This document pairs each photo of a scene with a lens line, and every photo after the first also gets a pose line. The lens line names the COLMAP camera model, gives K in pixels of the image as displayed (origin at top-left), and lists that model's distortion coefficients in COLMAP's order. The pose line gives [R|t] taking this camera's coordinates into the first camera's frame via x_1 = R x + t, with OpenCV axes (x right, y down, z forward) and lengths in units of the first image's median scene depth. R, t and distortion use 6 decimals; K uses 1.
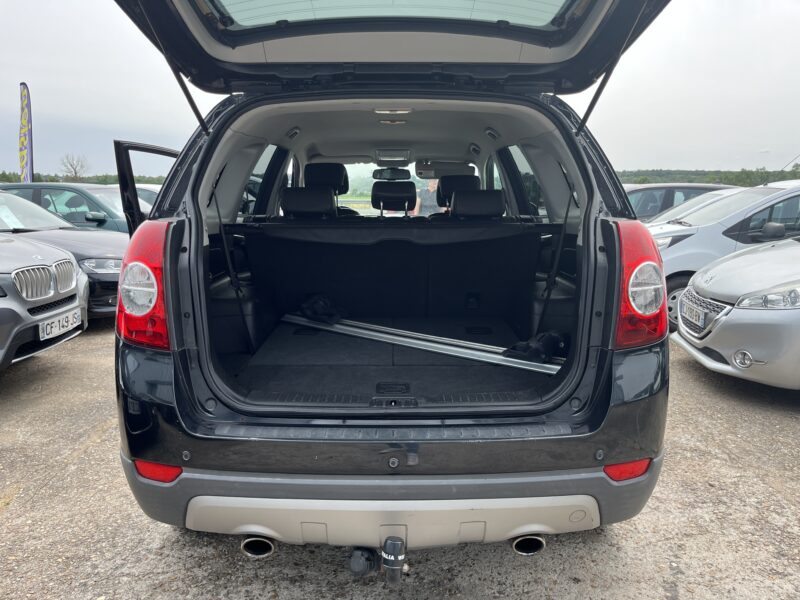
lens RADIAL K [[596.7, 0, 400.0], [0, 596.7, 300.0], [0, 0, 1]] dist [0.004016, 0.004075]
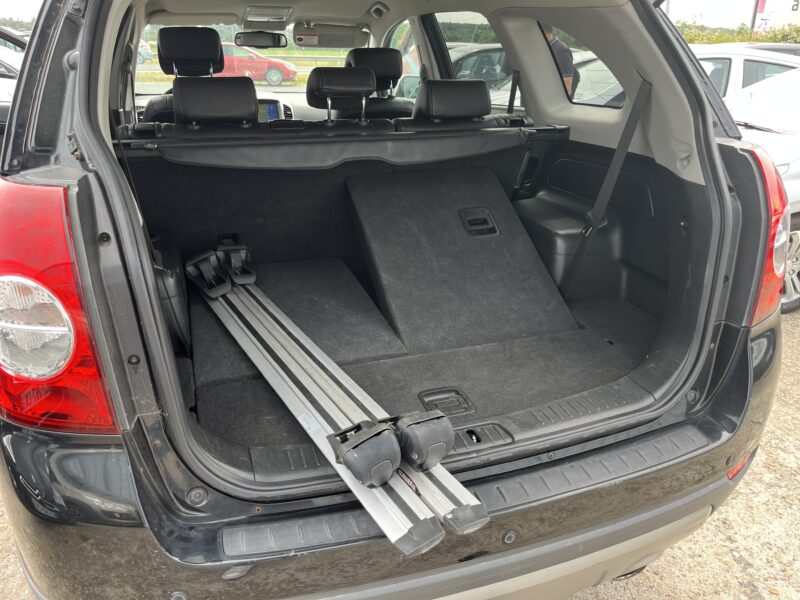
lens RADIAL K [[591.9, 0, 400.6], [0, 591.9, 318.3], [0, 0, 1]] dist [-0.026698, -0.000652]
pose [[0.940790, -0.125671, 0.314835, -0.241257], [0.041507, 0.964461, 0.260946, -0.115999], [-0.336439, -0.232427, 0.912571, 0.368779]]
